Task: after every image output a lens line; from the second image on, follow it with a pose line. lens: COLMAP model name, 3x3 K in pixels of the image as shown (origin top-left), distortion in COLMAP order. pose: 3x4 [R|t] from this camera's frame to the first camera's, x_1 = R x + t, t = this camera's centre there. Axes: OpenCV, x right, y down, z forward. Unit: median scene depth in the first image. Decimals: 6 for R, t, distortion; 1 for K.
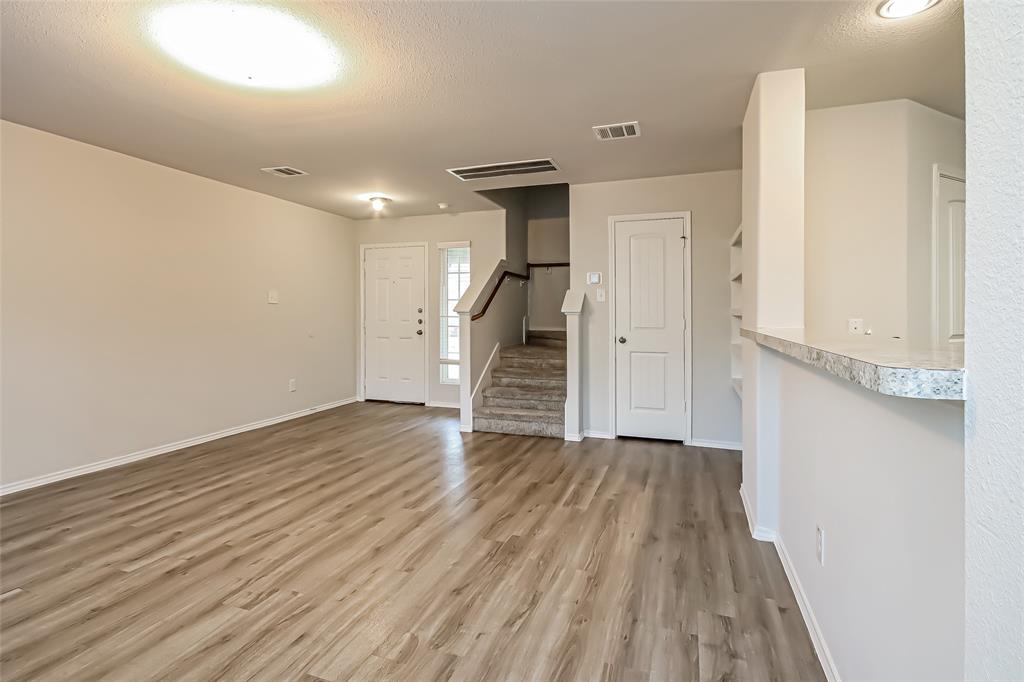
lens RADIAL K [[483.2, 0, 517.1], [0, 483.2, 317.2], [0, 0, 1]] dist [0.001428, -0.000127]
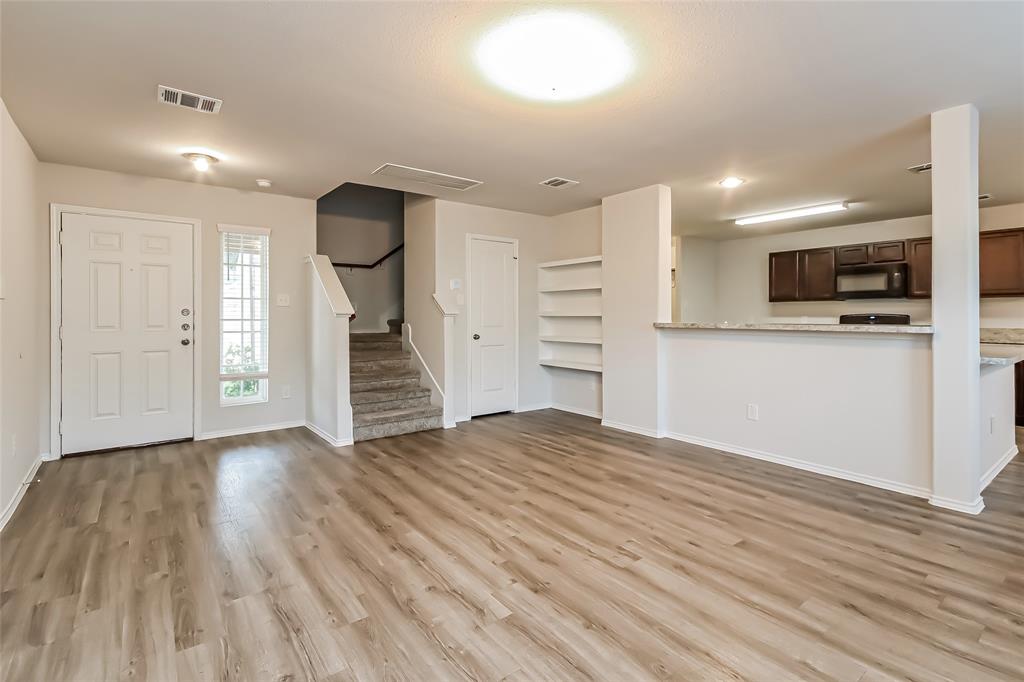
lens RADIAL K [[483.2, 0, 517.1], [0, 483.2, 317.2], [0, 0, 1]] dist [0.001428, -0.000127]
pose [[0.550078, -0.005409, 0.835096, -1.135231], [0.008857, 0.999961, 0.000643, -0.003378], [-0.835066, 0.007043, 0.550104, 0.383349]]
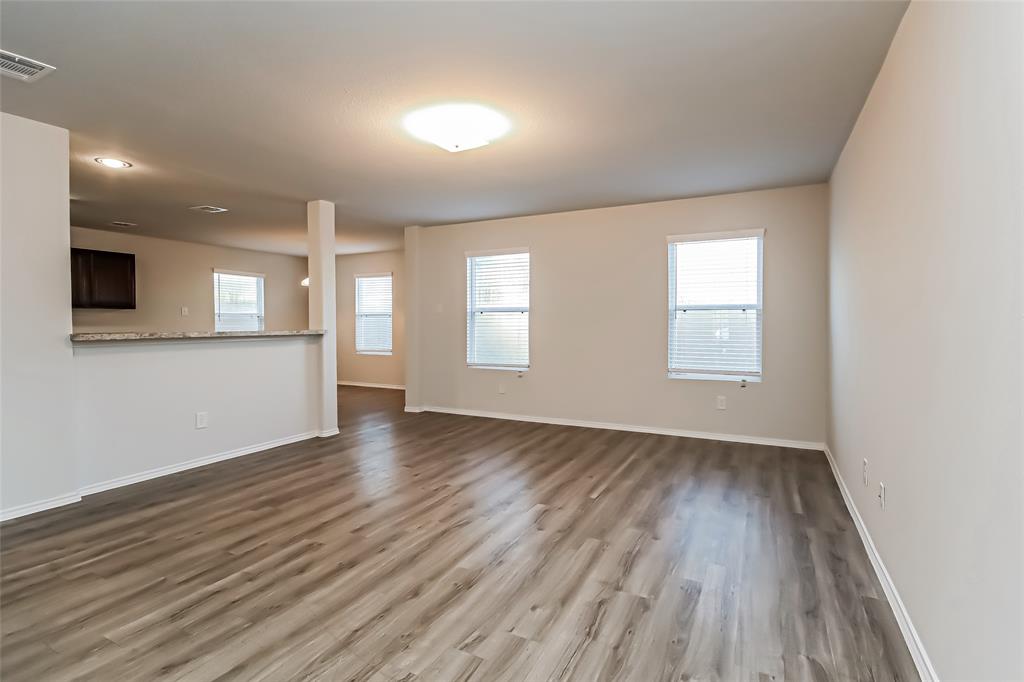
lens RADIAL K [[483.2, 0, 517.1], [0, 483.2, 317.2], [0, 0, 1]] dist [0.001428, -0.000127]
pose [[-0.991090, -0.001089, 0.133192, -0.696629], [-0.001820, 0.999984, -0.005367, -0.014053], [-0.133184, -0.005561, -0.991076, 1.816989]]
